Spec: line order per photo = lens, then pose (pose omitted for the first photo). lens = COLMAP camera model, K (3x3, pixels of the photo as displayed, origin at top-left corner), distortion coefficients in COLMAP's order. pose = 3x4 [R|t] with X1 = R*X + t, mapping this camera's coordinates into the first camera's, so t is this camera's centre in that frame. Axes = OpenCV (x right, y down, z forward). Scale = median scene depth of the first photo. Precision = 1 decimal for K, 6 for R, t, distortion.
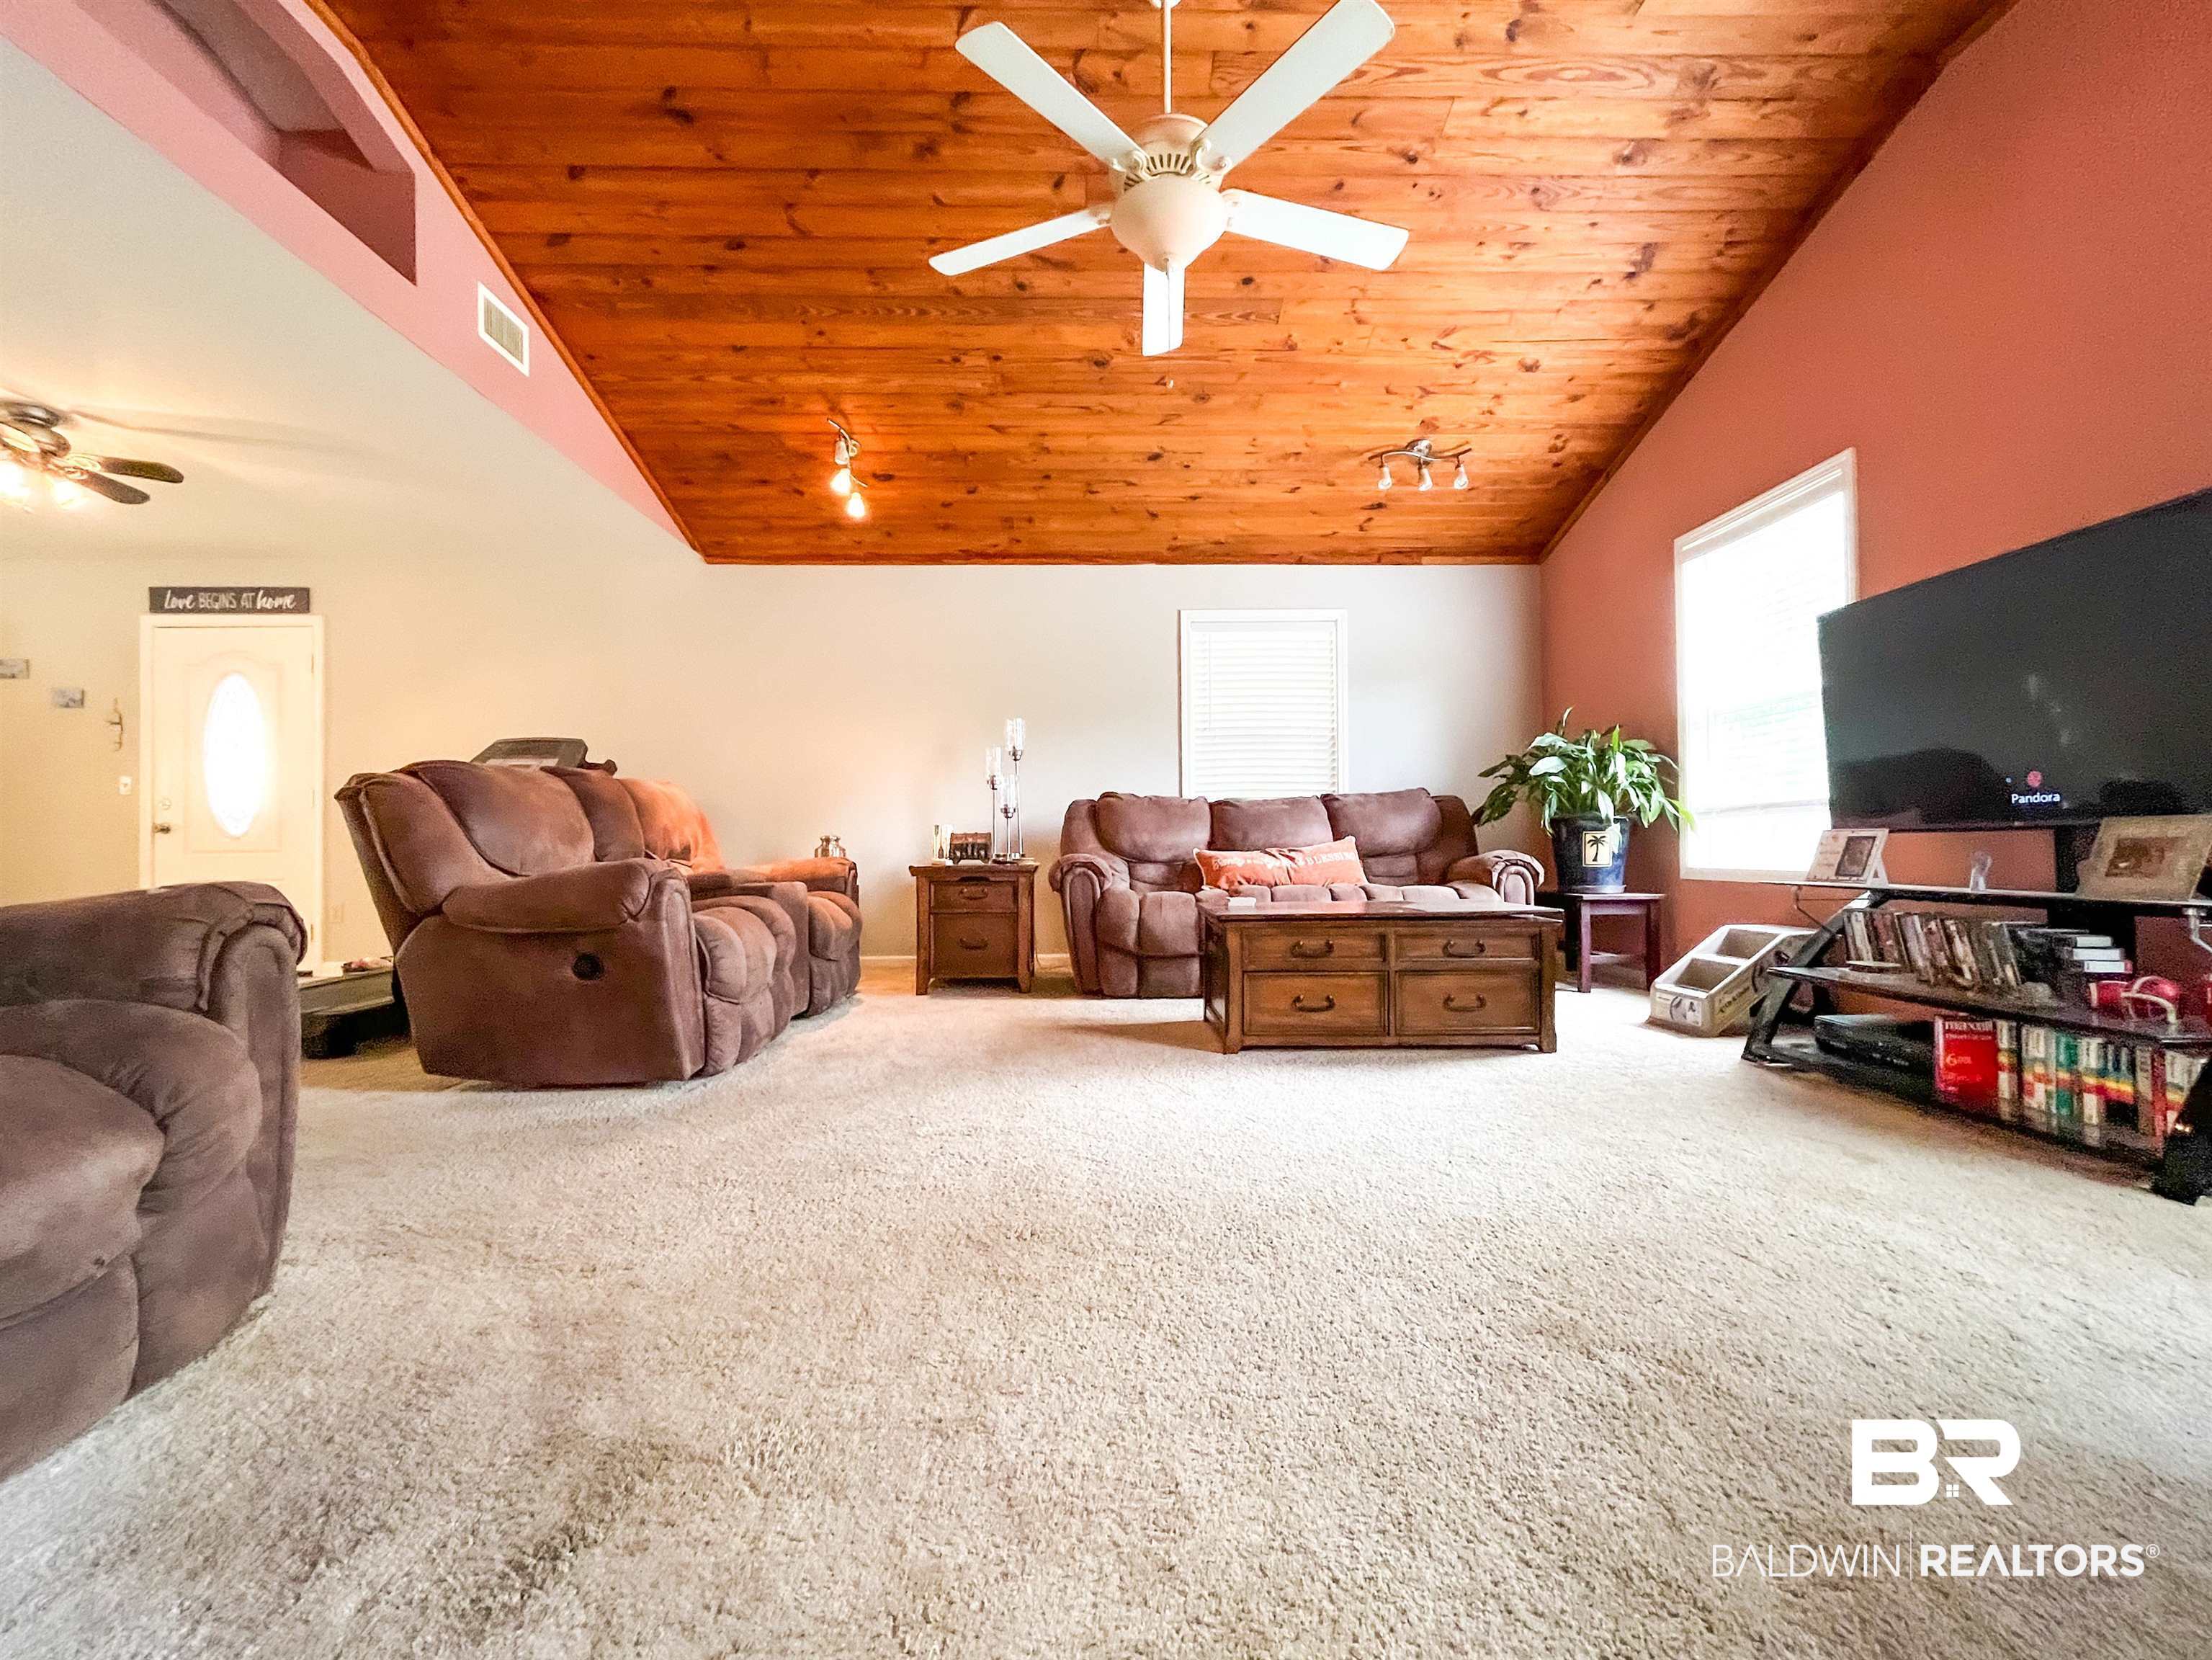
lens RADIAL K [[908.3, 0, 1114.3], [0, 908.3, 831.1], [0, 0, 1]] dist [-0.001219, -0.000593]
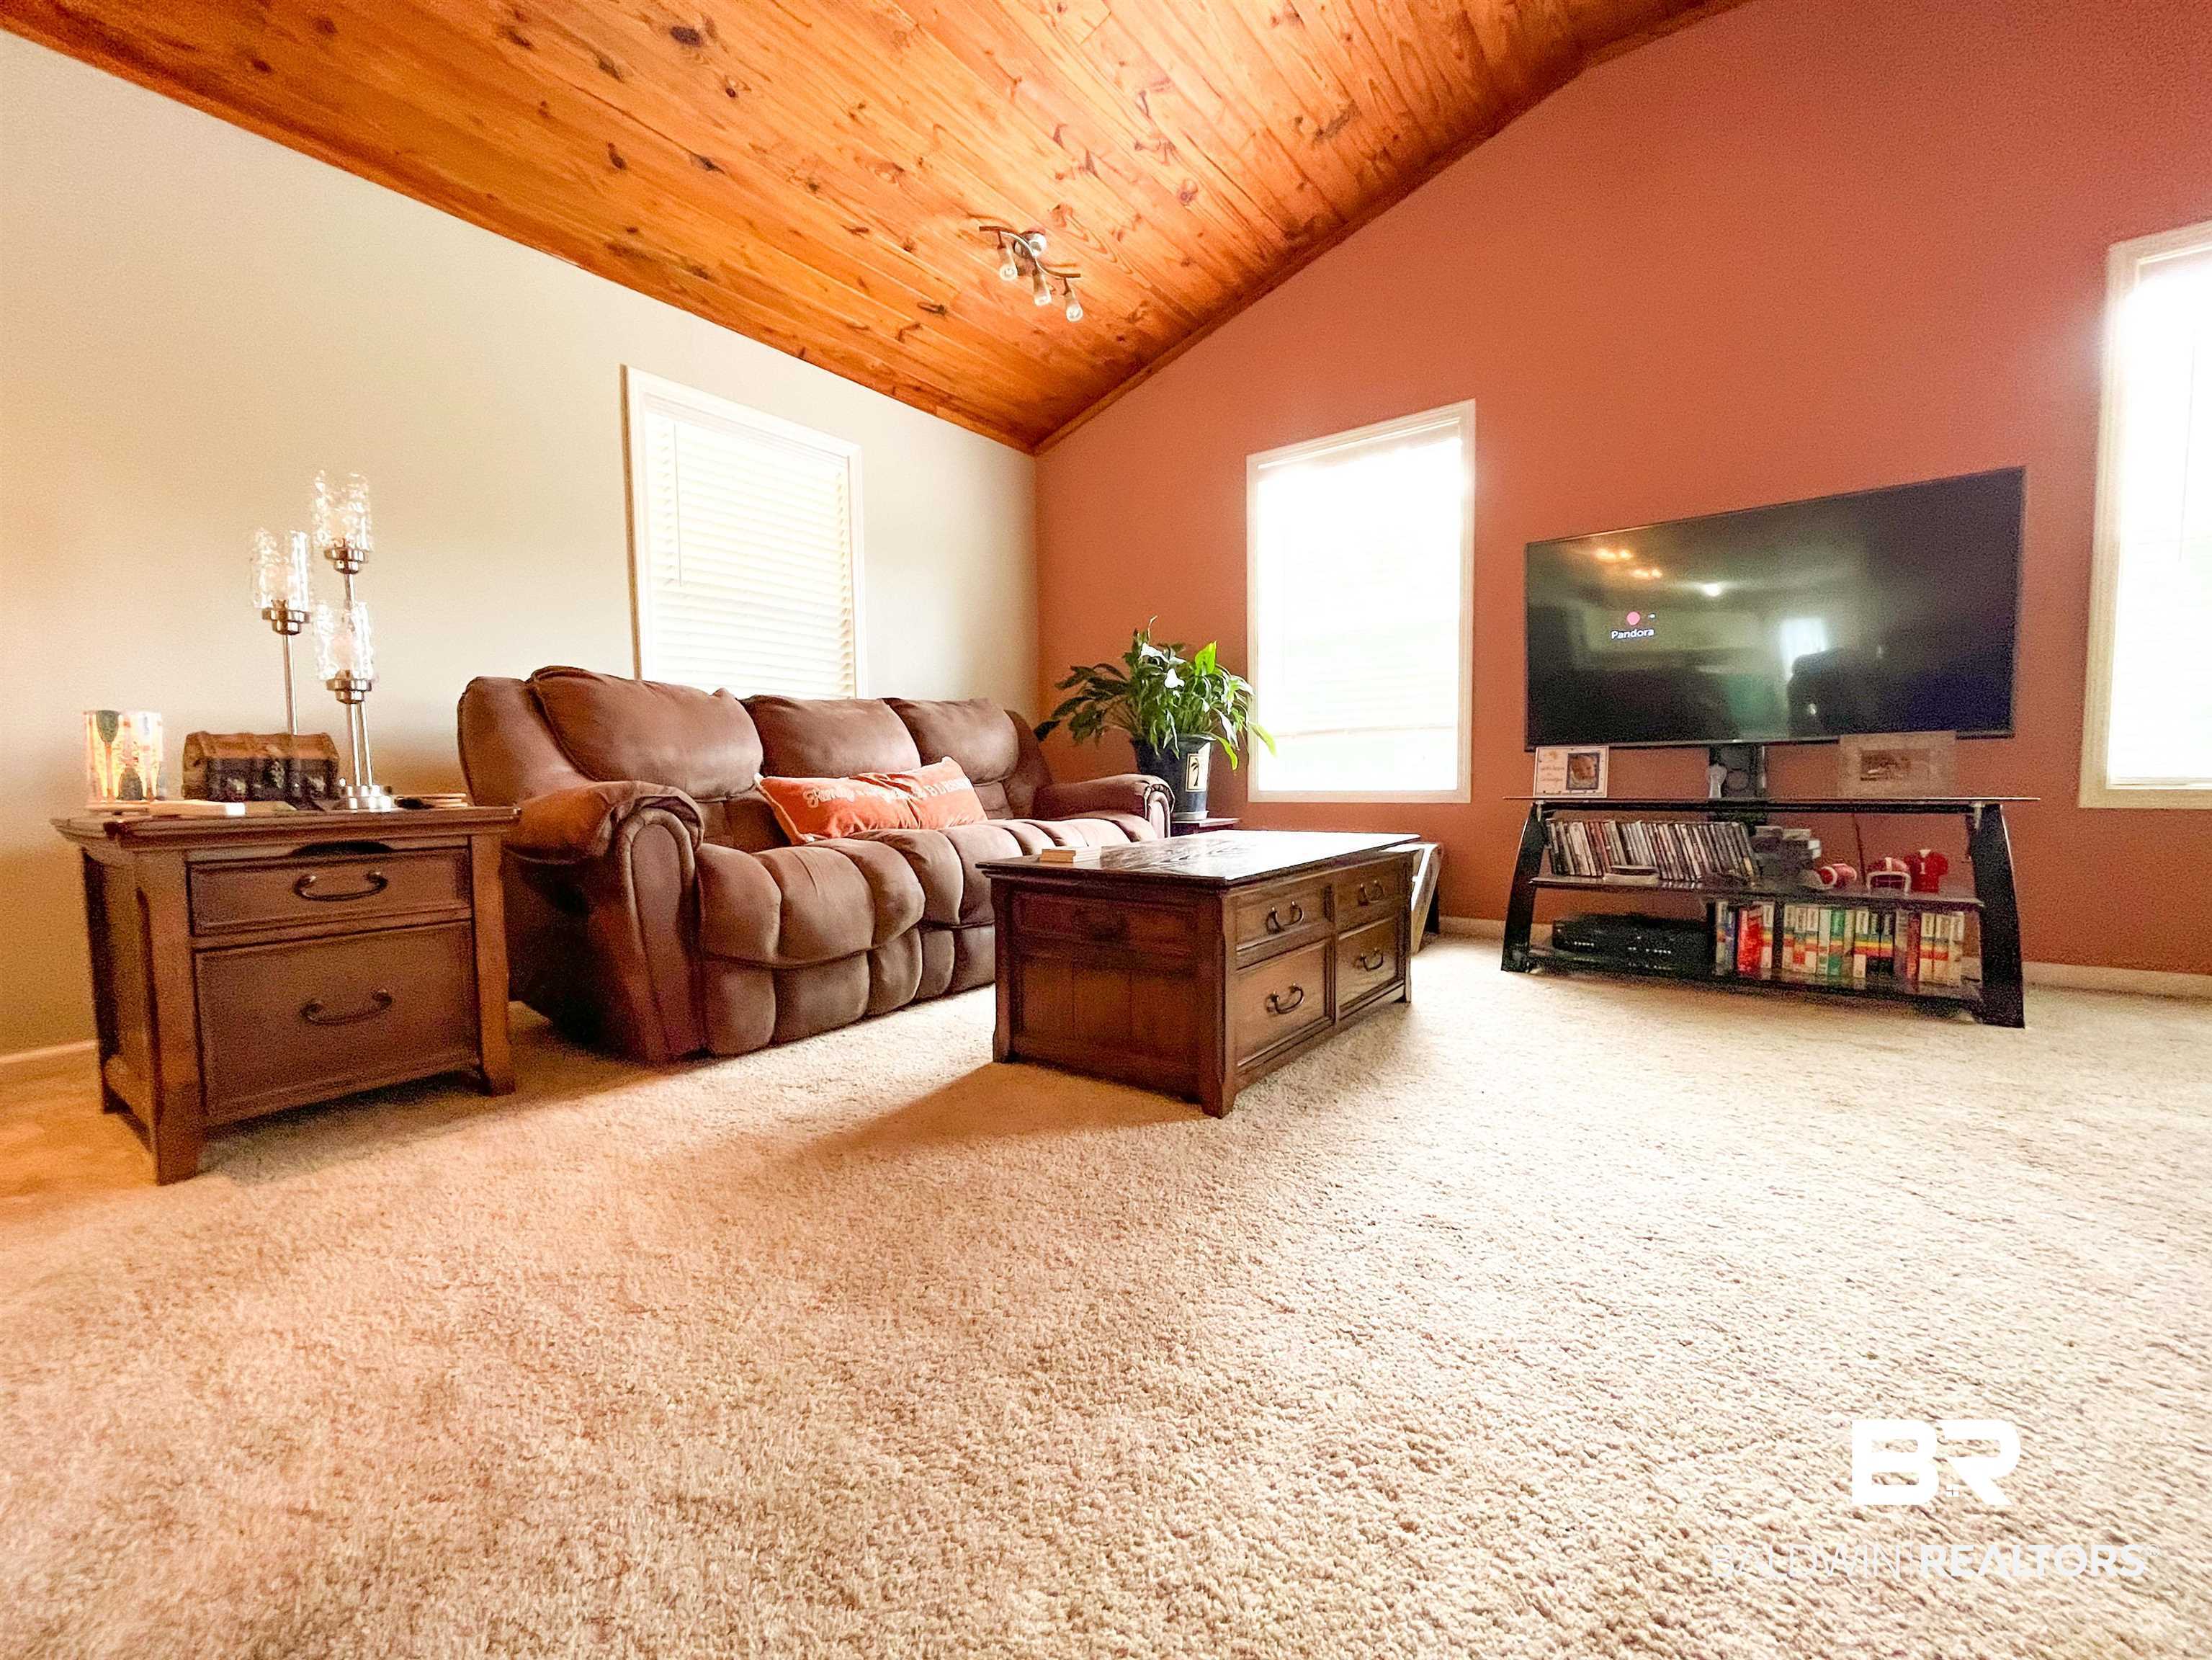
lens RADIAL K [[900.4, 0, 1106.0], [0, 900.4, 830.0], [0, 0, 1]] dist [-0.001622, -0.000594]
pose [[0.624519, -0.048924, 0.779476, -0.232745], [-0.002291, 0.997917, 0.064471, 0.017617], [-0.781006, -0.042049, 0.623106, 0.455357]]
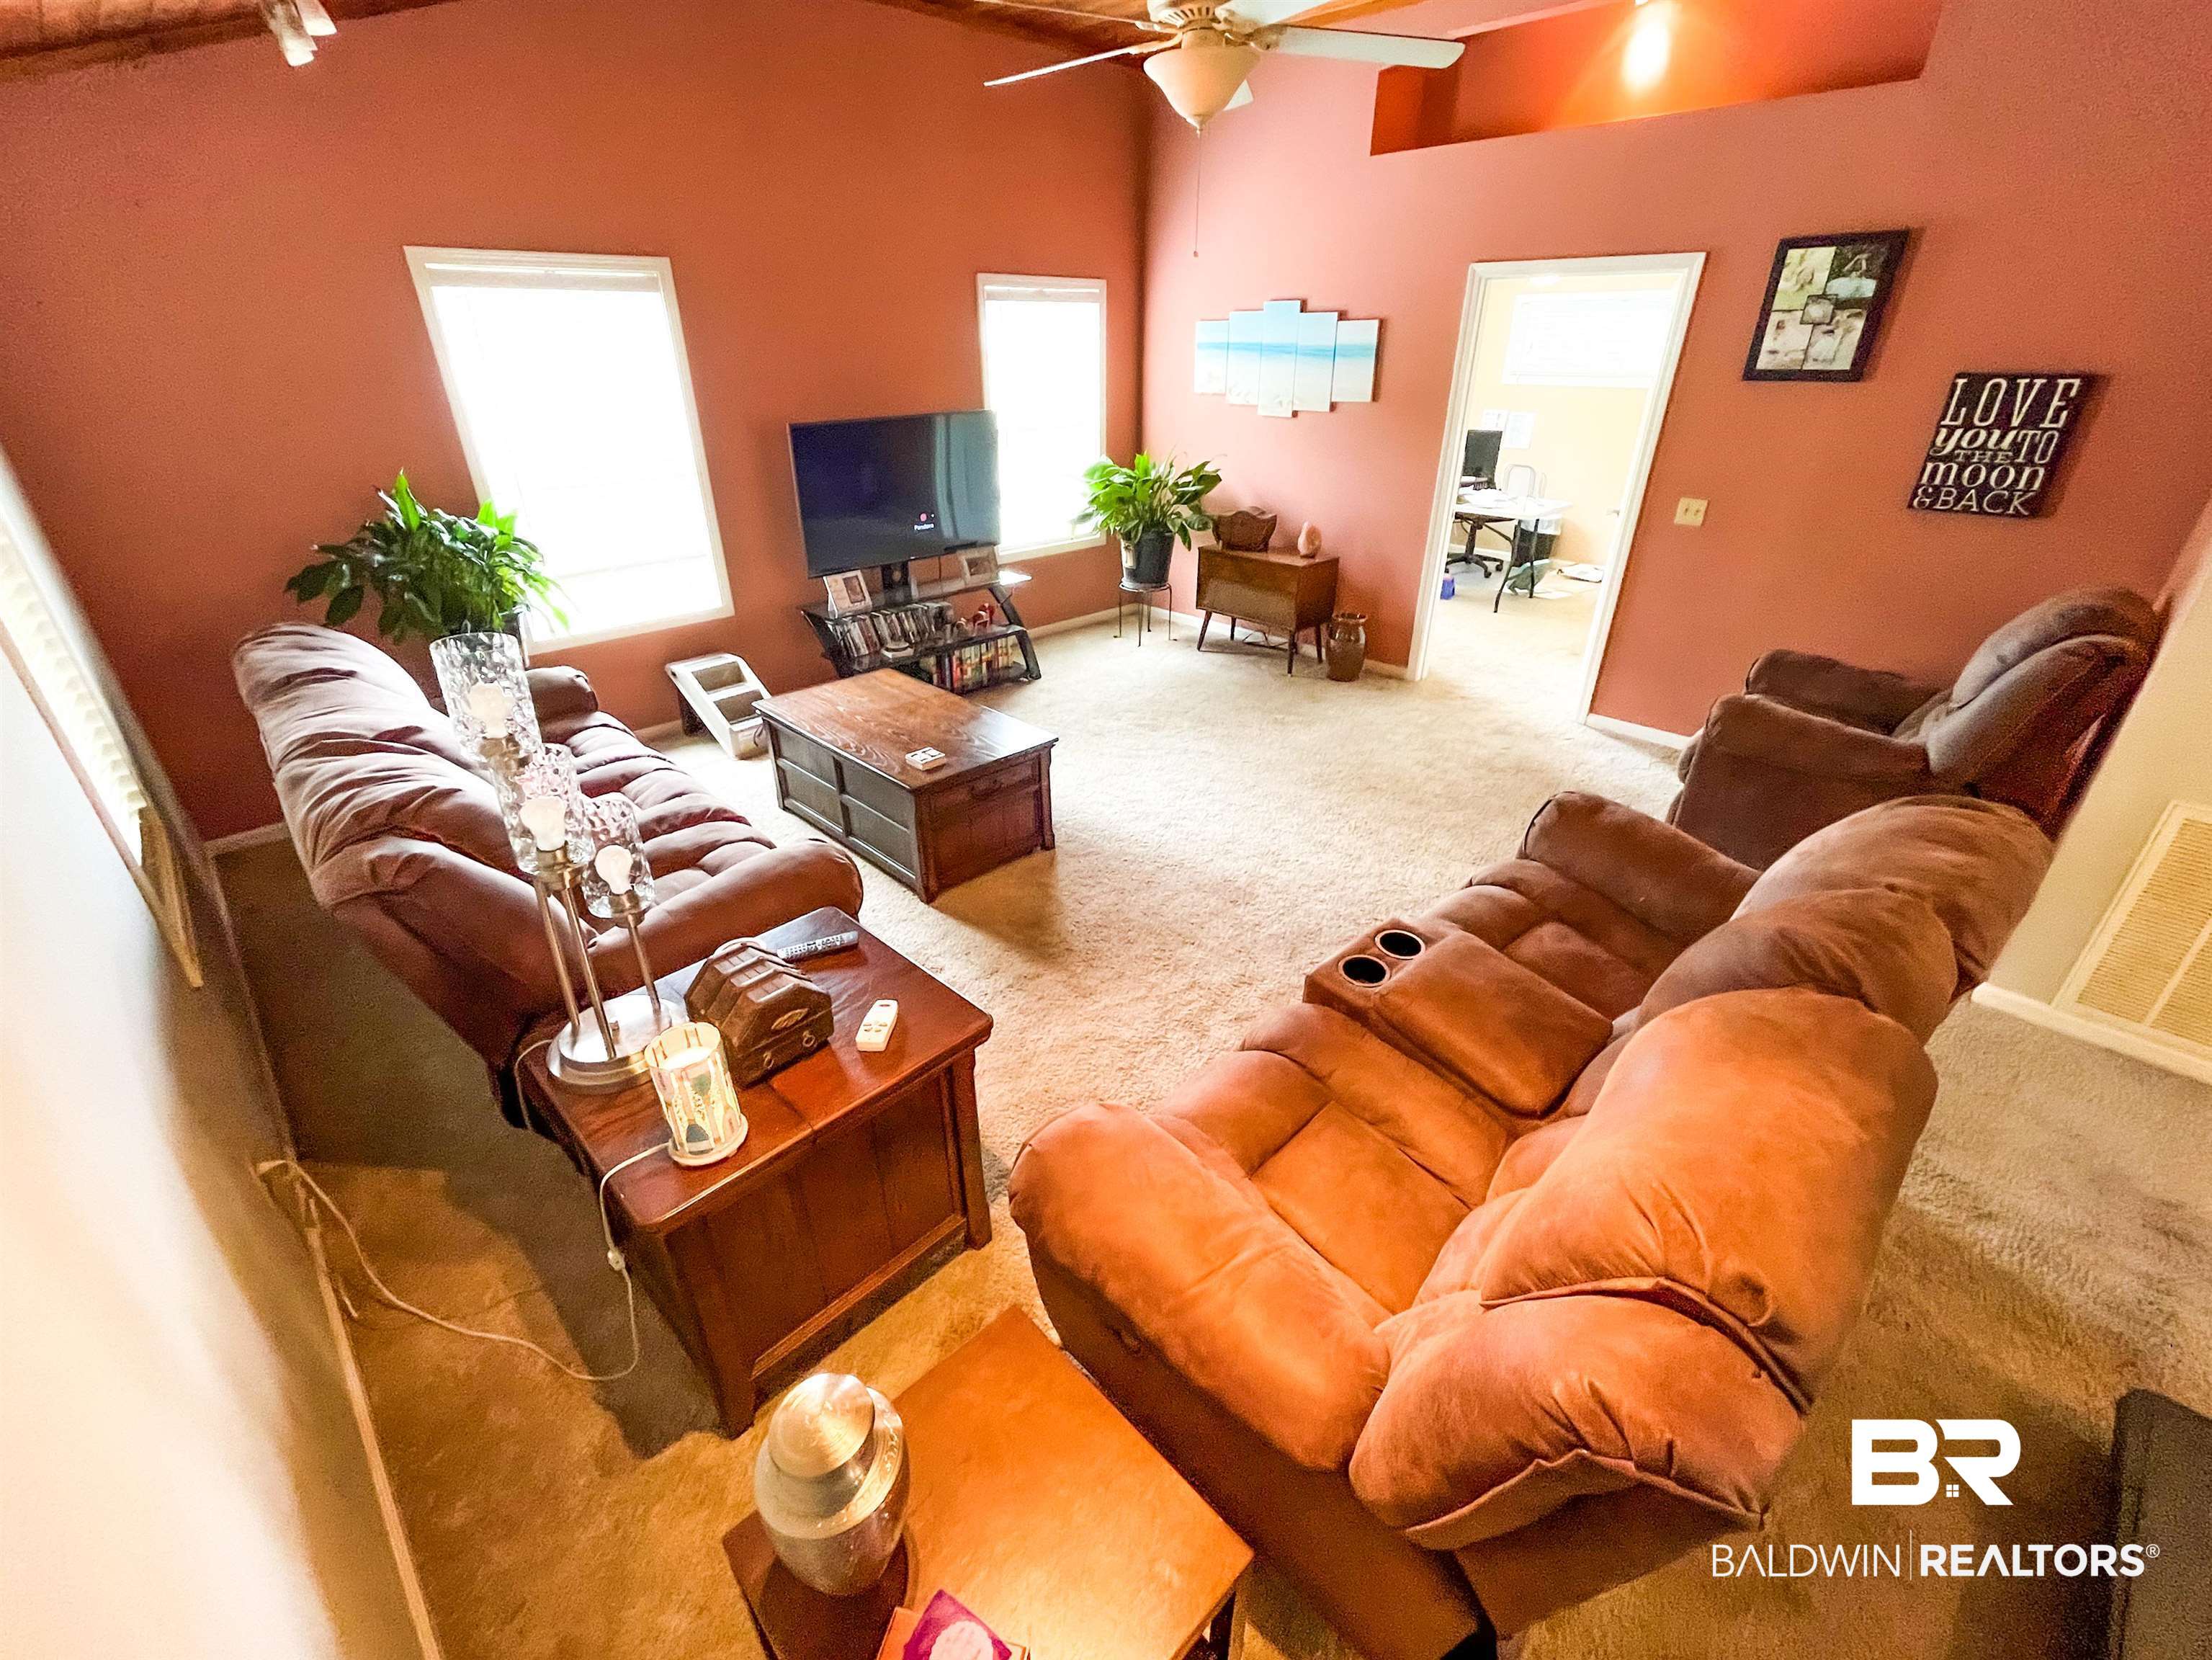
lens RADIAL K [[956.4, 0, 1089.9], [0, 956.4, 825.9], [0, 0, 1]] dist [-0.001727, -0.000438]
pose [[-0.666154, -0.329875, 0.668896, -0.474956], [0.000120, 0.896819, 0.442397, -0.215133], [-0.745814, 0.294785, -0.597380, 1.101630]]
